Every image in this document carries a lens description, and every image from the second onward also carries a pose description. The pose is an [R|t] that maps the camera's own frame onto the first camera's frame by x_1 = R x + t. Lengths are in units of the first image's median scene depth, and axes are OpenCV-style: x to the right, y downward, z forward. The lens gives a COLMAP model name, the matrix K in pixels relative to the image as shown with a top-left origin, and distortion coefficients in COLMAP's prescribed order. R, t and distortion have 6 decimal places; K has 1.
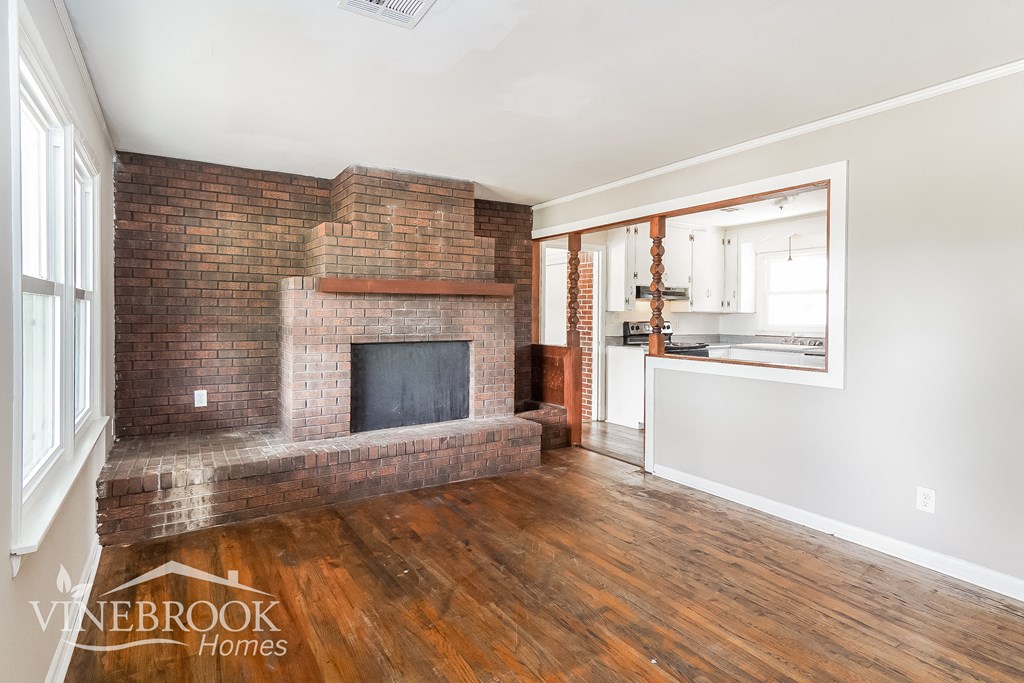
lens RADIAL K [[539.8, 0, 515.7], [0, 539.8, 317.3], [0, 0, 1]] dist [0.003771, 0.000553]
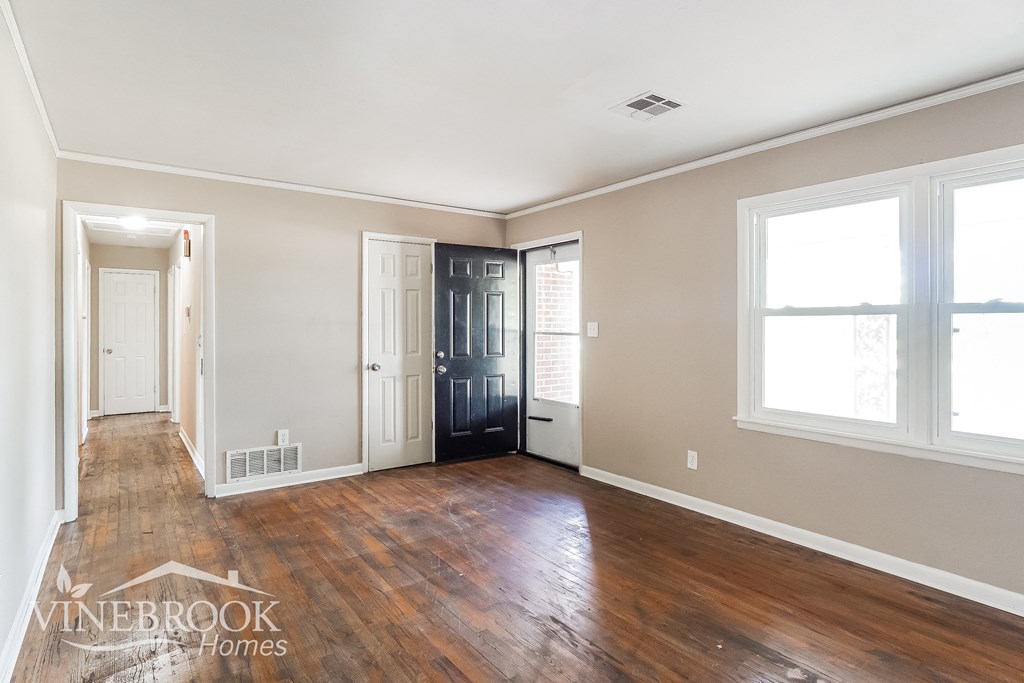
lens RADIAL K [[547.6, 0, 512.3], [0, 547.6, 321.9], [0, 0, 1]] dist [-0.004920, -0.000548]
pose [[-0.998166, -0.003670, -0.060432, 0.099079], [-0.003691, 0.999993, 0.000229, -0.007767], [0.060430, 0.000451, -0.998172, 1.131128]]
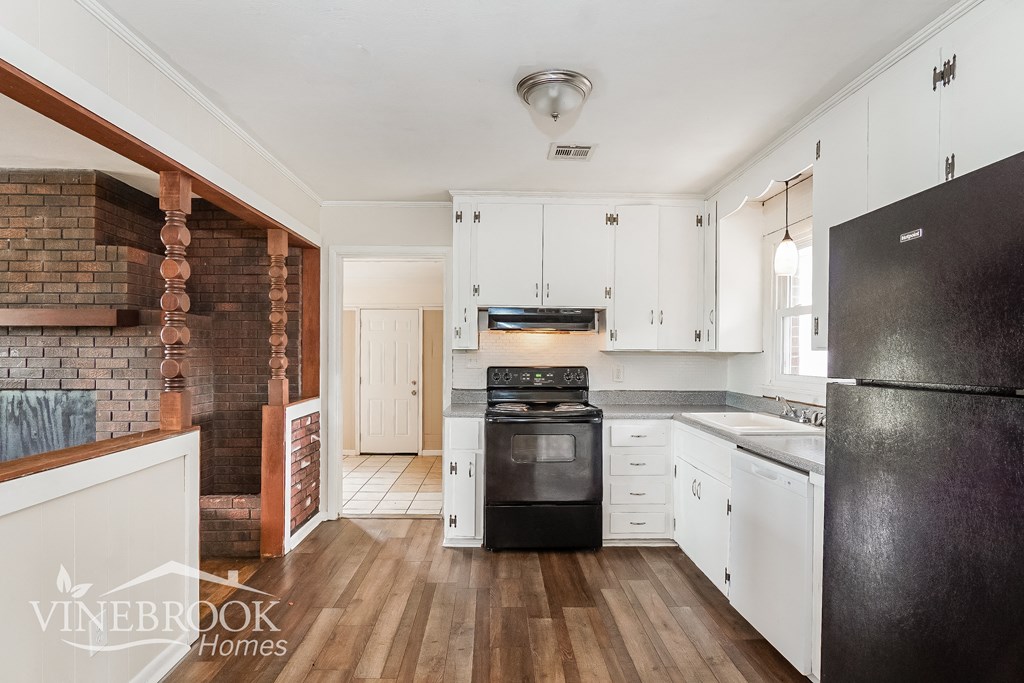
lens RADIAL K [[552.3, 0, 507.1], [0, 552.3, 353.6], [0, 0, 1]] dist [-0.002946, -0.000266]
pose [[0.853469, 0.002740, -0.521137, 0.857873], [-0.005405, 0.999979, -0.003594, -0.006528], [0.521116, 0.005884, 0.853465, 0.724564]]
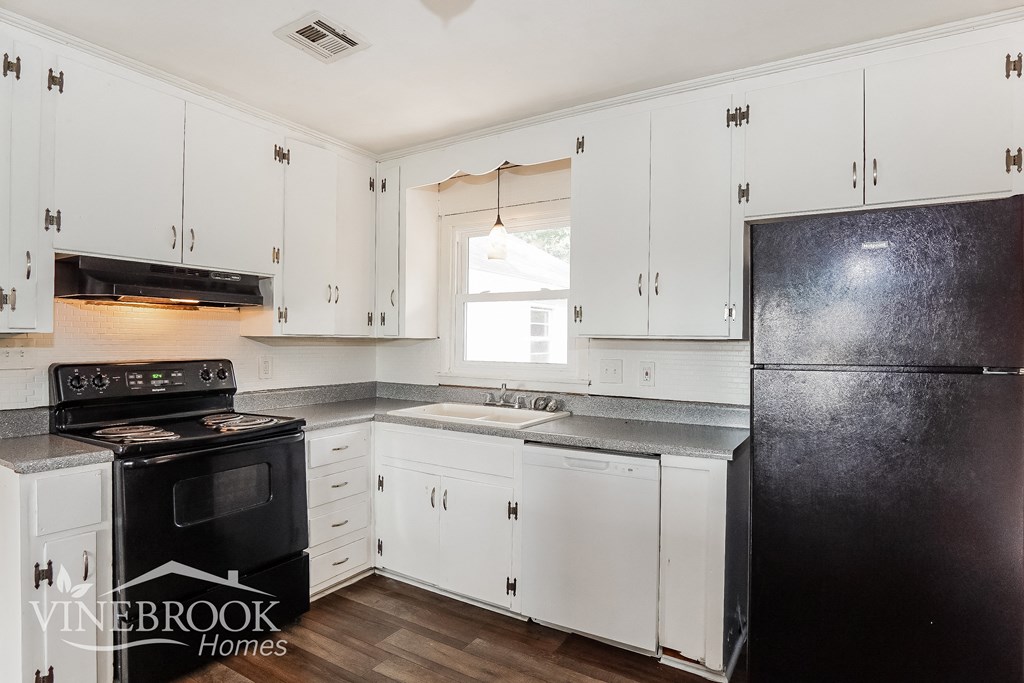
lens RADIAL K [[556.8, 0, 512.0], [0, 556.8, 341.5], [0, 0, 1]] dist [-0.018384, -0.000116]
pose [[0.902206, 0.000050, 0.431305, 0.486277], [-0.000222, 1.000000, 0.000348, -0.009540], [-0.431305, -0.000409, 0.902206, 0.879323]]
